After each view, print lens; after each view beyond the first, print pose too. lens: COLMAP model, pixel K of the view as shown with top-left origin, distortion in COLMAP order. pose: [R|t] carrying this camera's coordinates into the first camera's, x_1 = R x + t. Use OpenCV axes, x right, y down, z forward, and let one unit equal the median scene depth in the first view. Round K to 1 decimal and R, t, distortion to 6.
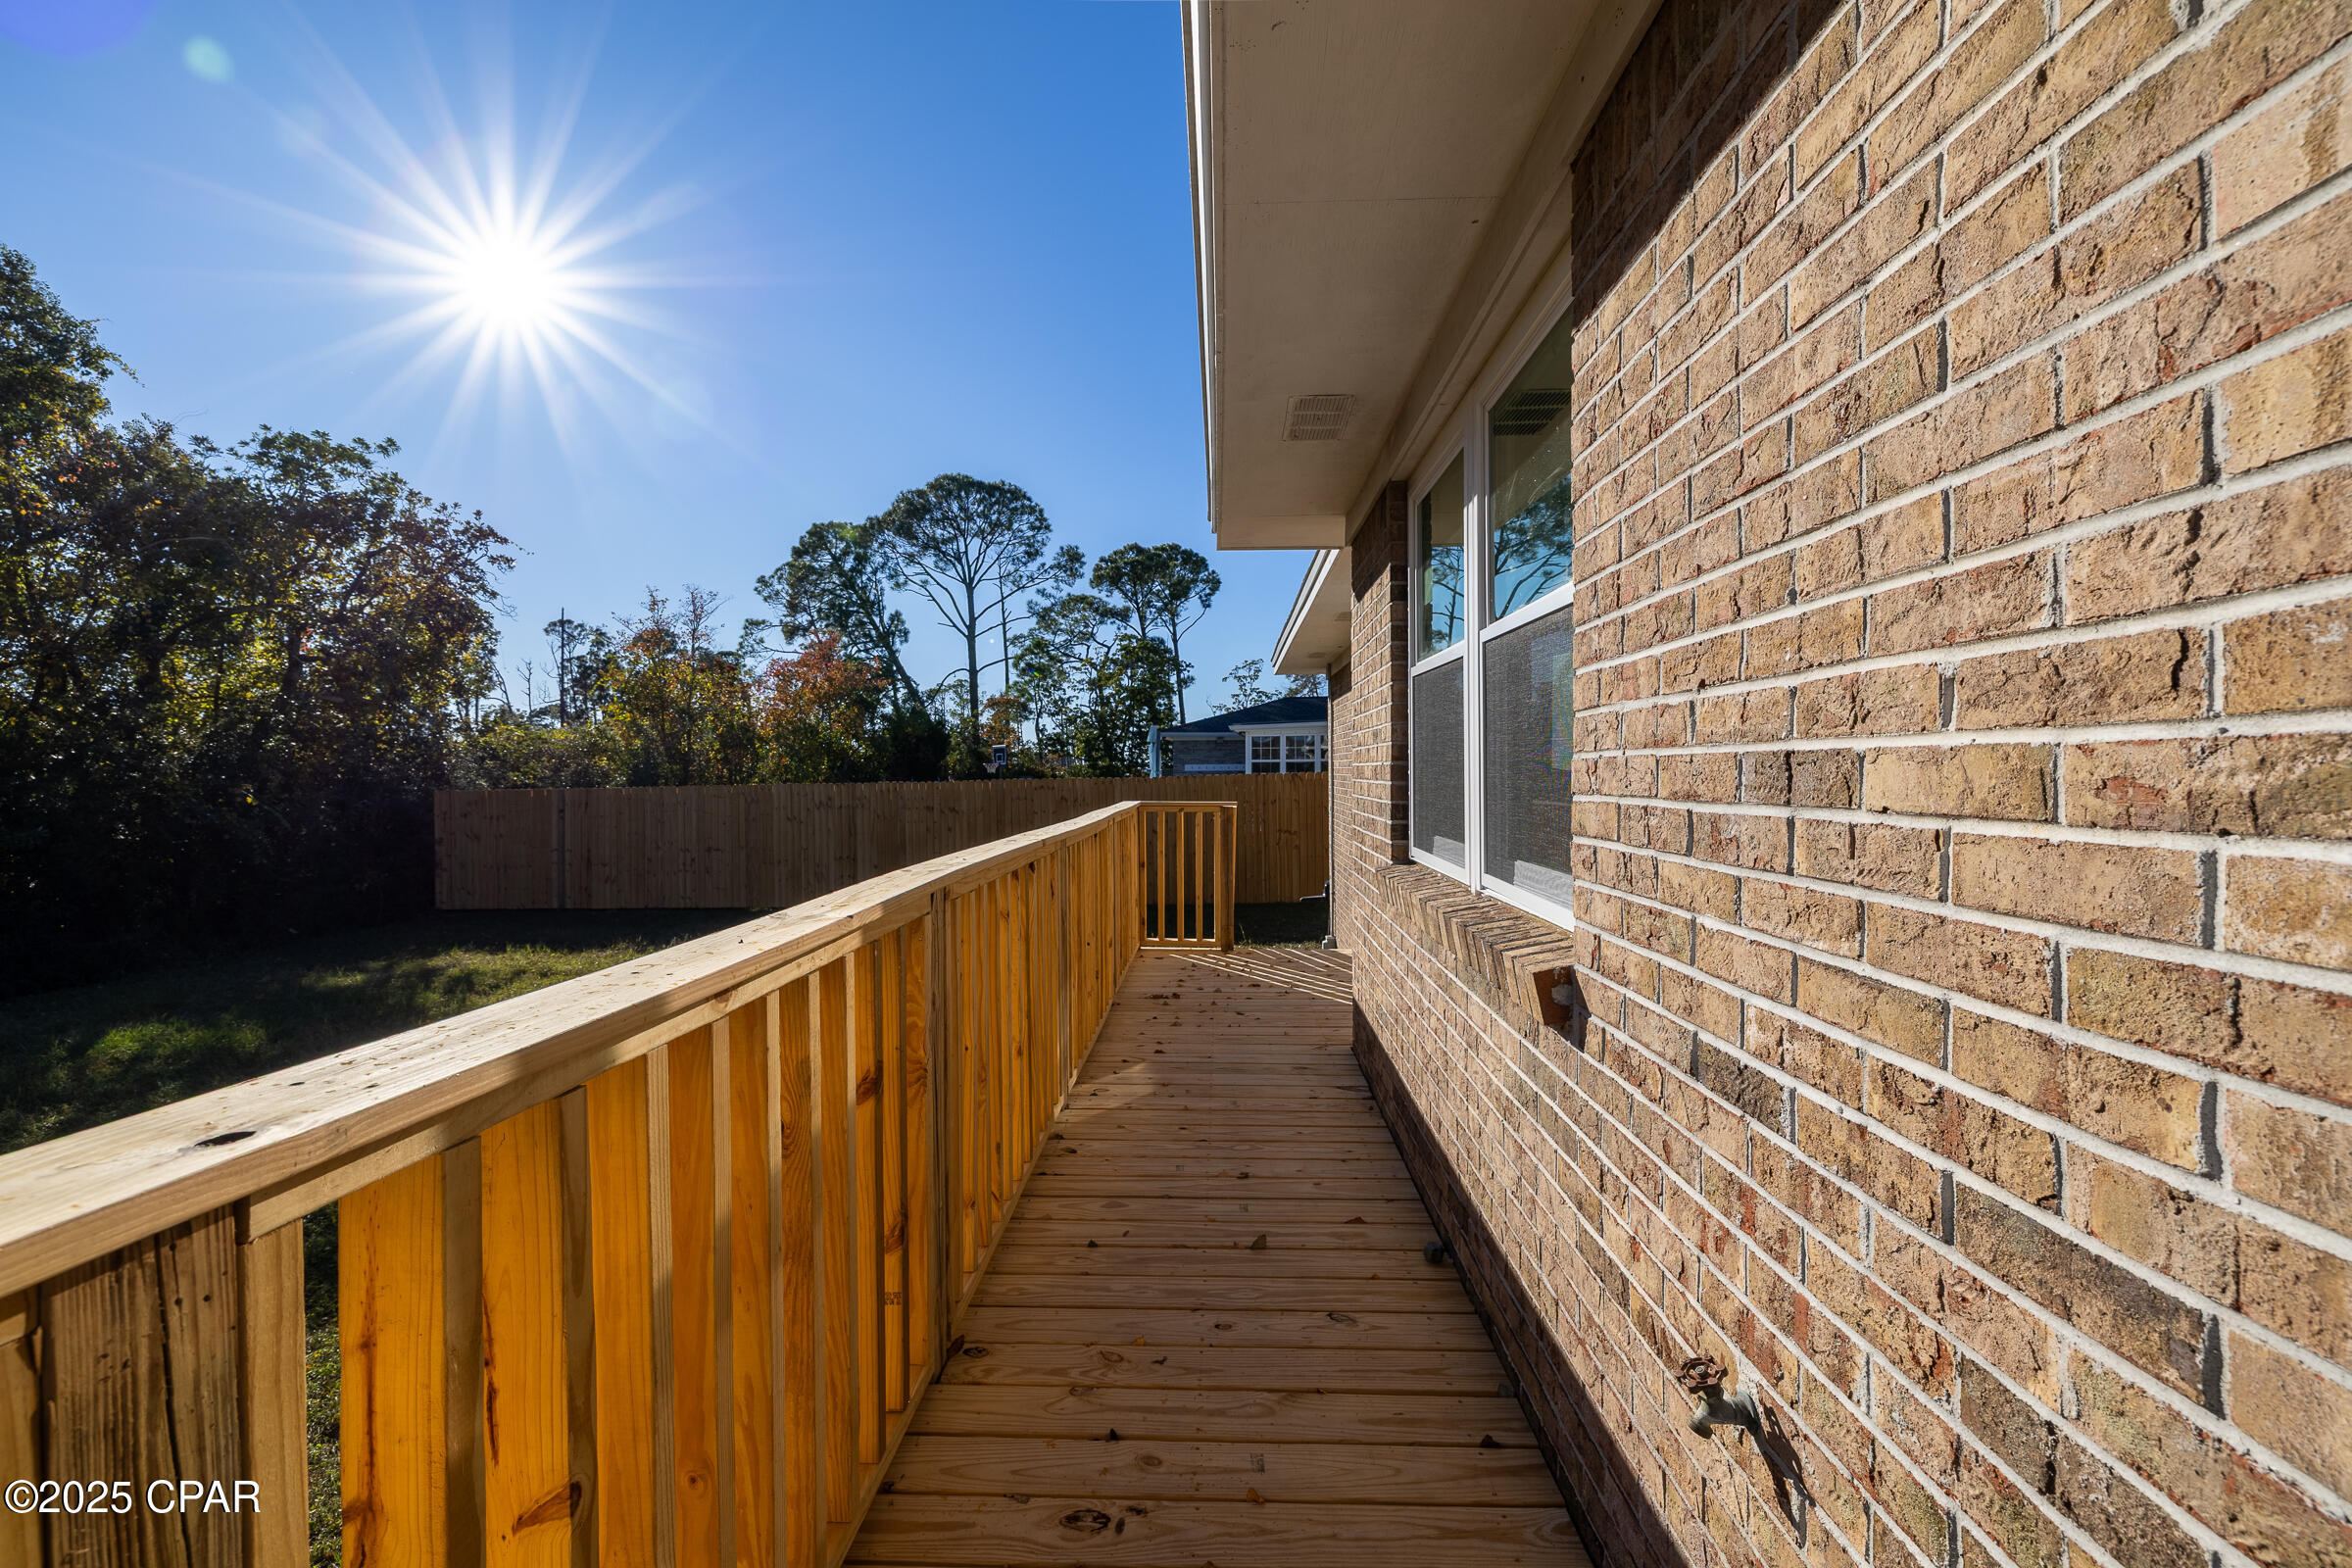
lens RADIAL K [[986.7, 0, 1169.2], [0, 986.7, 787.8], [0, 0, 1]] dist [0.002810, -0.000979]
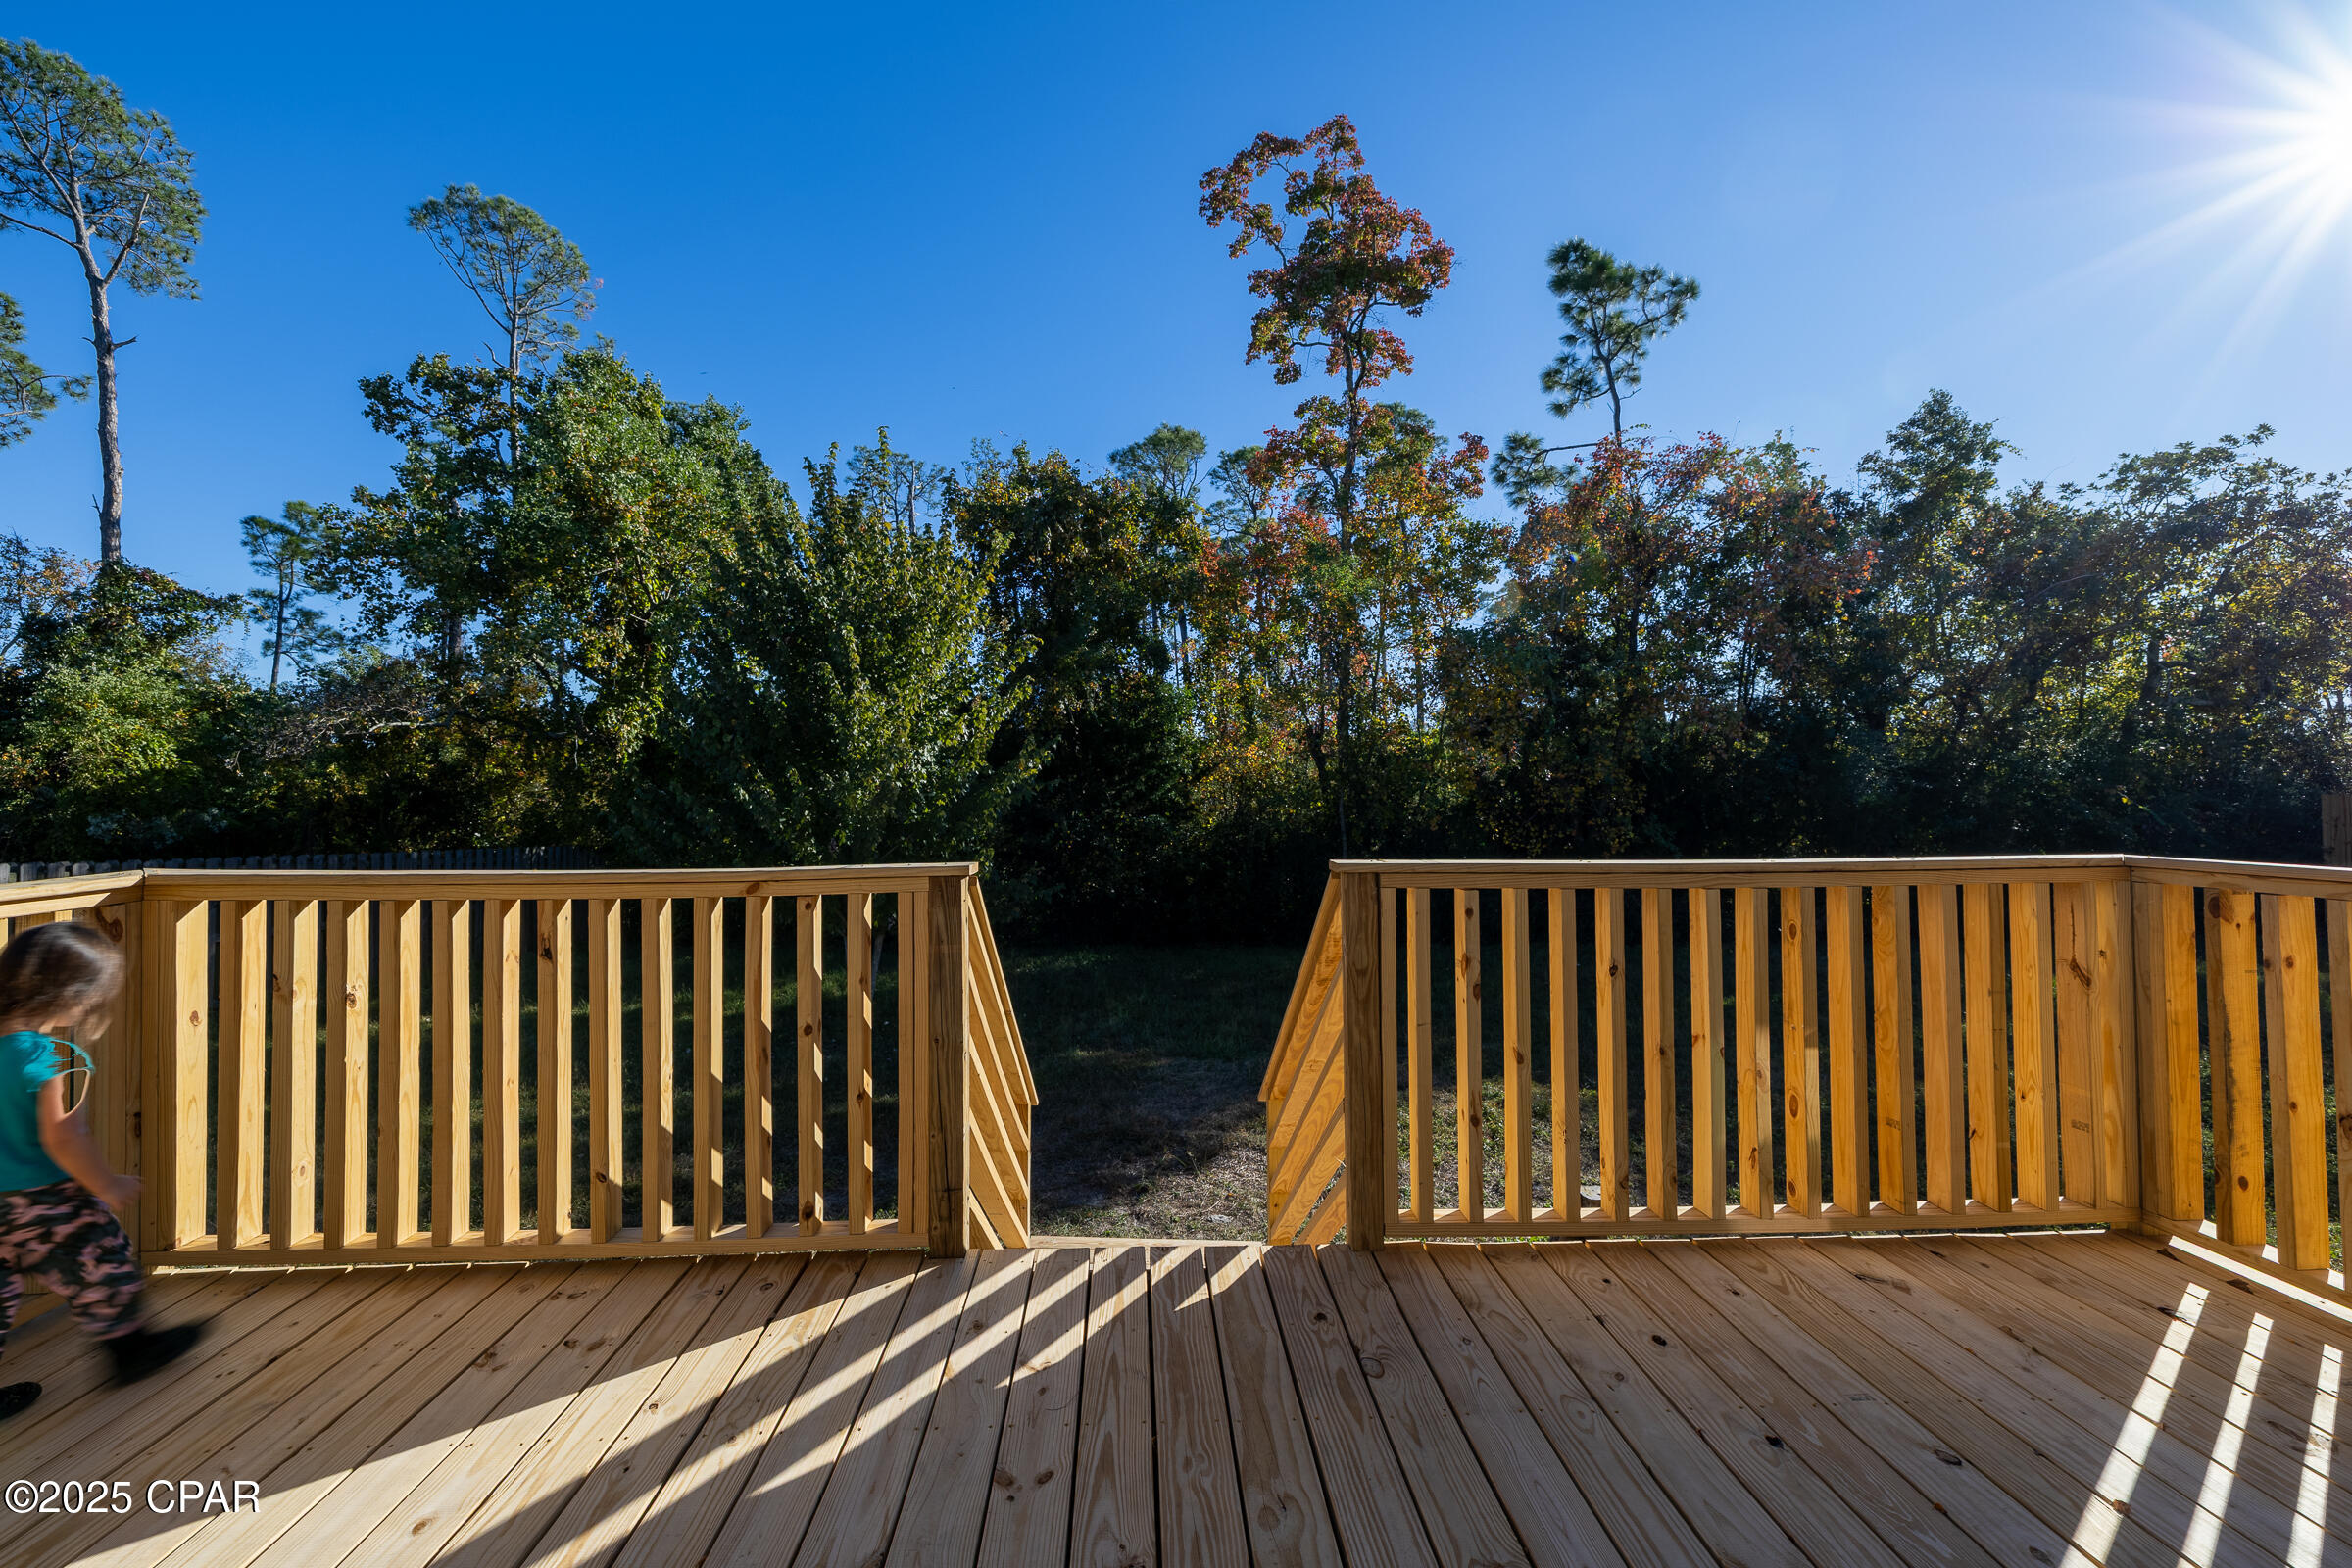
lens RADIAL K [[986.7, 0, 1170.2], [0, 986.7, 769.0], [0, 0, 1]] dist [0.002810, -0.000979]
pose [[0.088031, -0.013271, -0.996029, 0.039978], [-0.008853, 0.999861, -0.014104, 0.001247], [0.996078, 0.010060, 0.087901, -0.079548]]
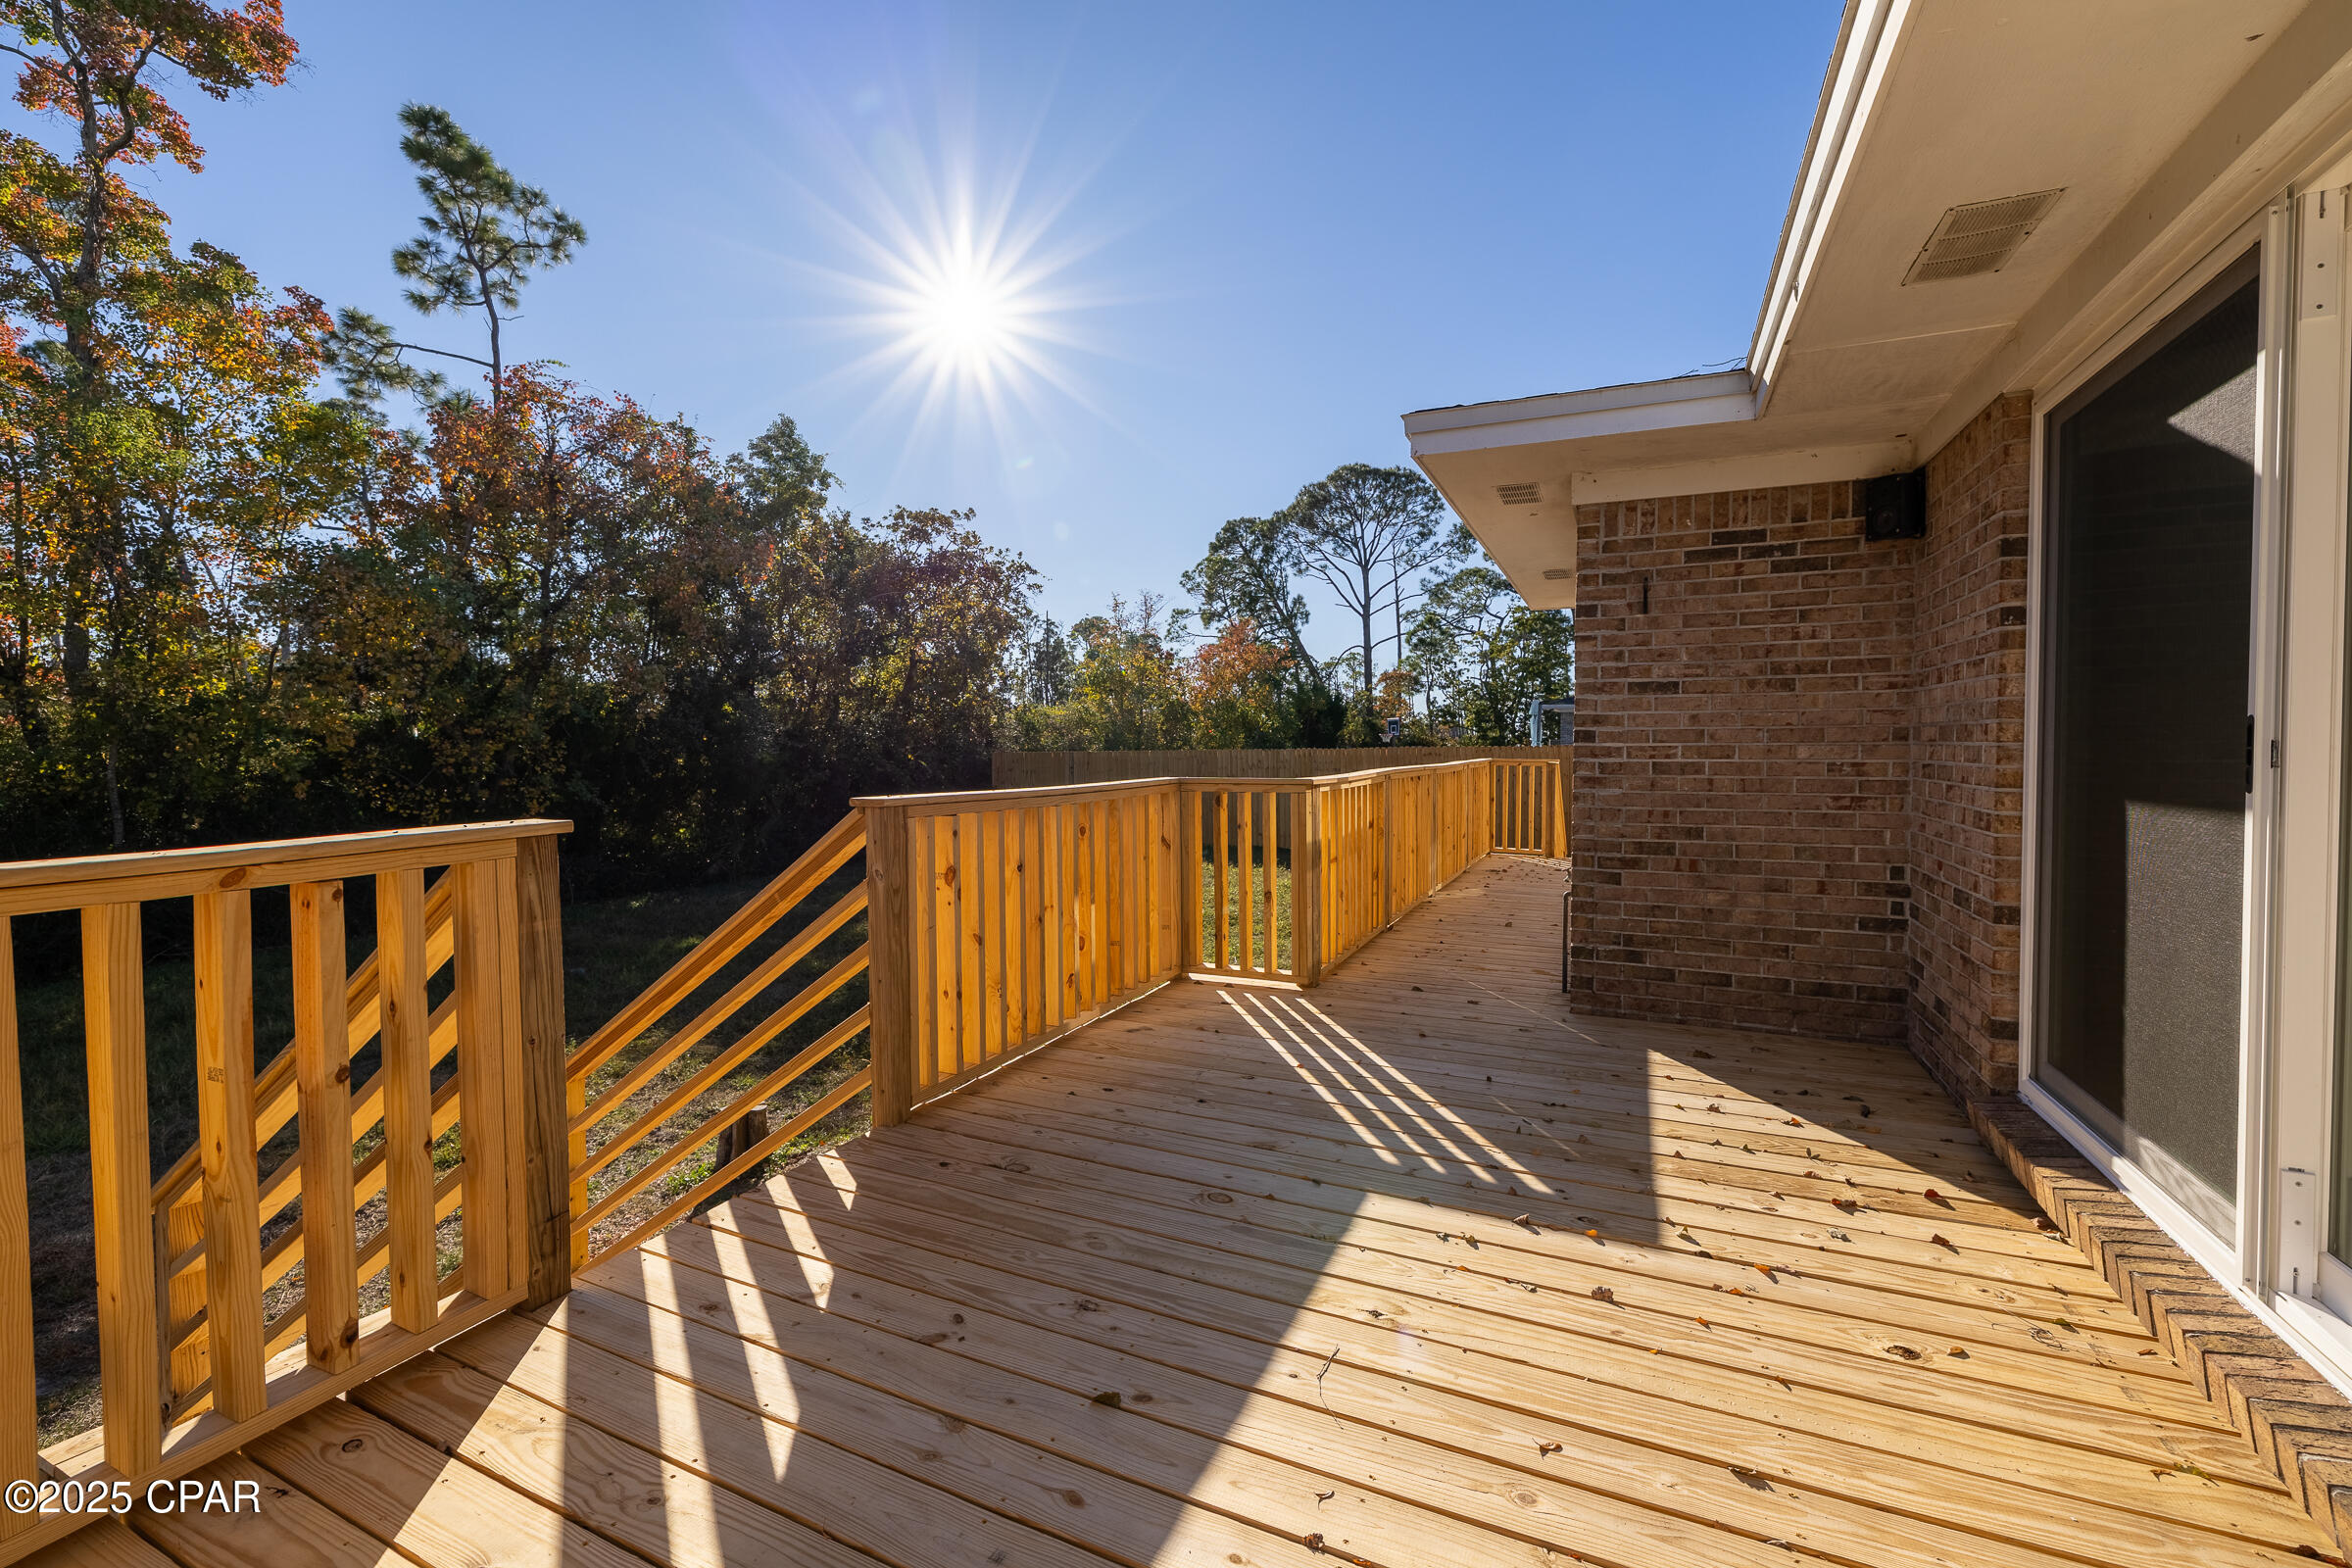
lens RADIAL K [[986.7, 0, 1175.2], [0, 986.7, 773.1], [0, 0, 1]] dist [0.002810, -0.000979]
pose [[0.927349, 0.016566, -0.373831, 0.019636], [-0.010969, 0.999794, 0.017095, 0.003483], [0.374037, -0.011752, 0.927339, -0.137060]]
